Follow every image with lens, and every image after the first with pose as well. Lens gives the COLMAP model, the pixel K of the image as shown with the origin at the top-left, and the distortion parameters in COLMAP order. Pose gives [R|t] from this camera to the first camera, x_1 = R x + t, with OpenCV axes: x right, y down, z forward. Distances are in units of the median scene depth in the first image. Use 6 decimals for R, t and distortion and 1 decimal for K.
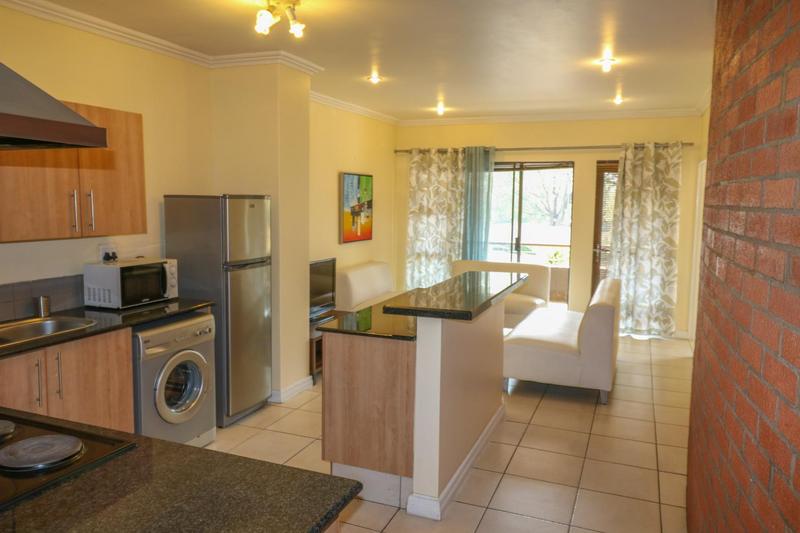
lens RADIAL K [[583.2, 0, 401.8], [0, 583.2, 265.1], [0, 0, 1]] dist [-0.008350, -0.003334]
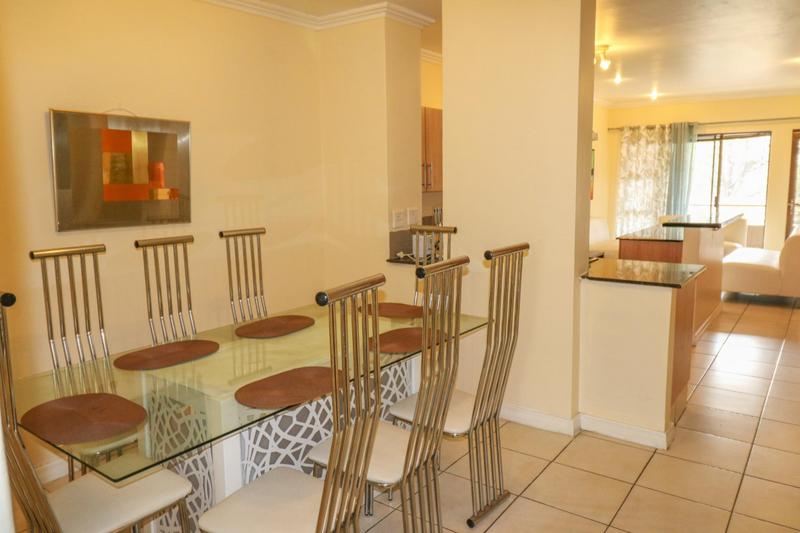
lens RADIAL K [[583.2, 0, 396.2], [0, 583.2, 264.4], [0, 0, 1]] dist [-0.008350, -0.003334]
pose [[0.967249, 0.006414, -0.253748, -0.138171], [0.002643, 0.999372, 0.035335, 0.050503], [0.253816, -0.034848, 0.966625, -0.343630]]
